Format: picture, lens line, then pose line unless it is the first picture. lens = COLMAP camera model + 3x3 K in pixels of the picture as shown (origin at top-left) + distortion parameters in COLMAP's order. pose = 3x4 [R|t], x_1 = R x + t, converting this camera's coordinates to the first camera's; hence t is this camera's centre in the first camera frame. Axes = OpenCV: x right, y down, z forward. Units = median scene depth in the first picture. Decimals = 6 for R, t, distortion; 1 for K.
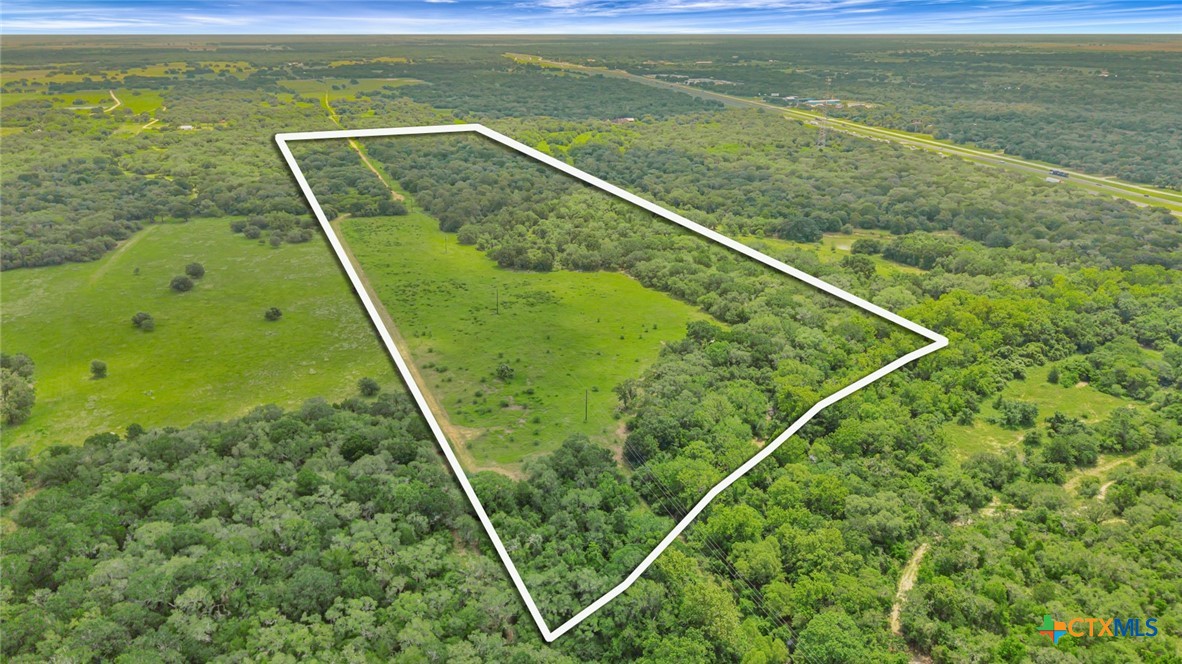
lens RADIAL K [[783.6, 0, 591.0], [0, 783.6, 332.0], [0, 0, 1]] dist [0.033449, -0.025768]
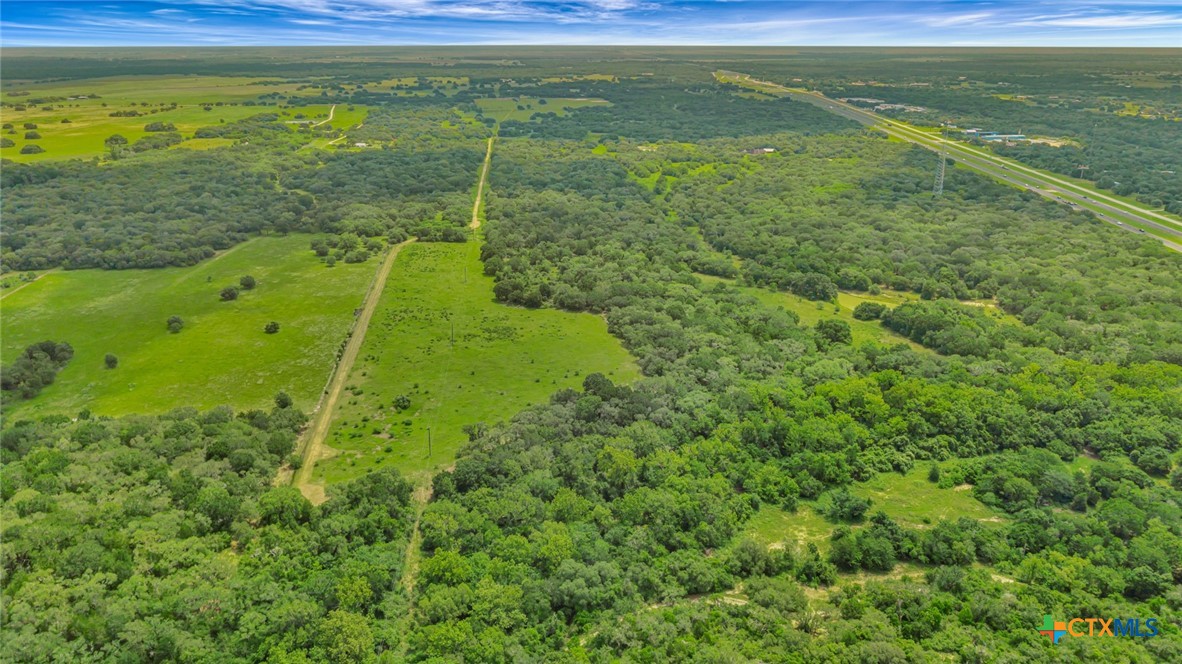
lens RADIAL K [[797.2, 0, 591.0], [0, 797.2, 332.0], [0, 0, 1]] dist [0.033907, -0.027603]
pose [[0.961956, 0.095123, -0.256110, 0.429919], [-0.100245, 0.994938, -0.006988, -0.066265], [0.254149, 0.032396, 0.966622, -0.034614]]
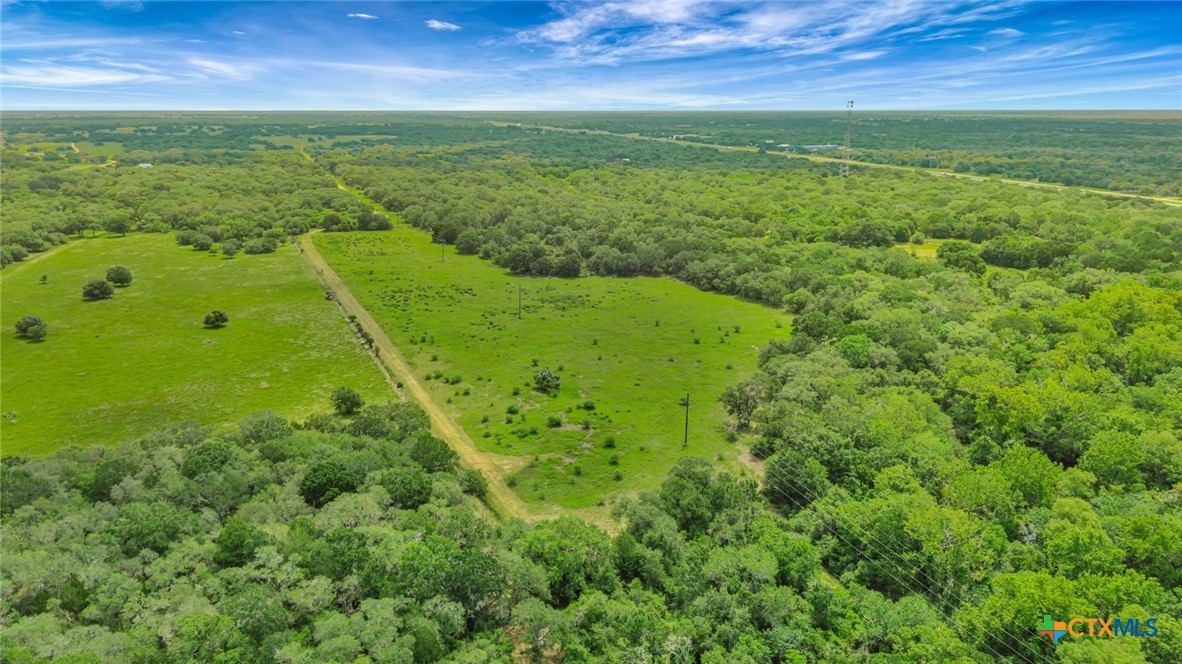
lens RADIAL K [[783.6, 0, 591.0], [0, 783.6, 332.0], [0, 0, 1]] dist [0.033449, -0.025768]
pose [[0.999441, -0.007779, 0.032506, -0.093218], [0.010573, 0.996181, -0.086667, 0.068255], [-0.031708, 0.086962, 0.995707, 0.309799]]
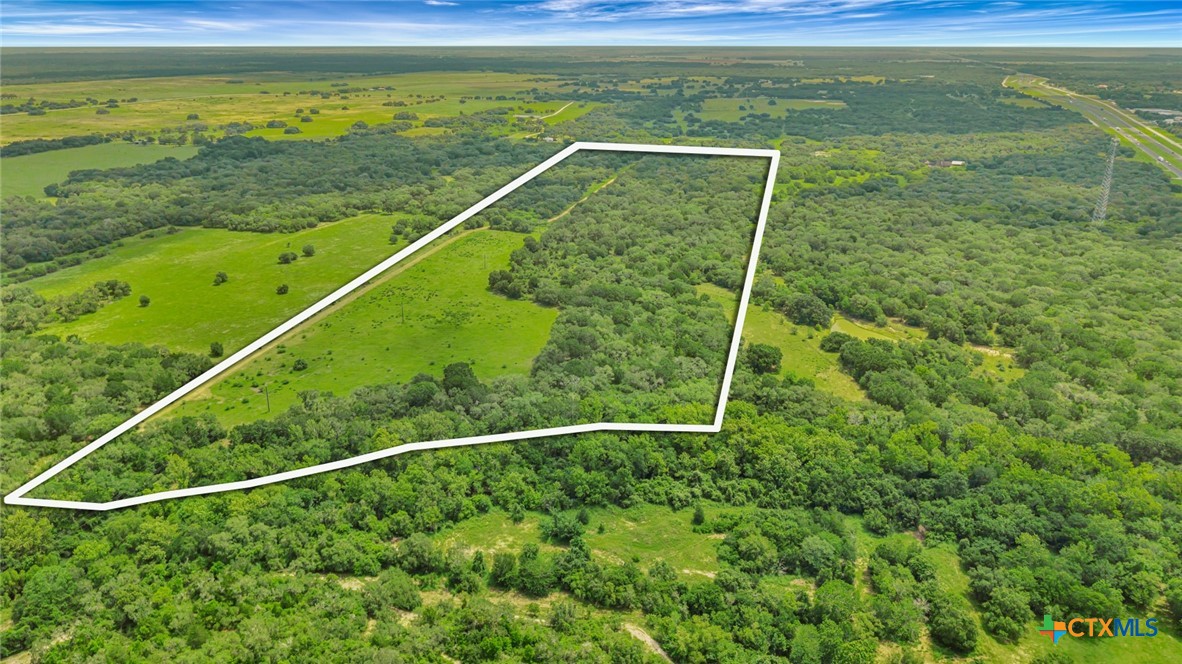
lens RADIAL K [[797.2, 0, 591.0], [0, 797.2, 332.0], [0, 0, 1]] dist [0.033907, -0.027603]
pose [[0.805267, 0.207457, -0.555434, 0.954410], [-0.218406, 0.974706, 0.047411, -0.158223], [0.551221, 0.083132, 0.830208, 0.199192]]
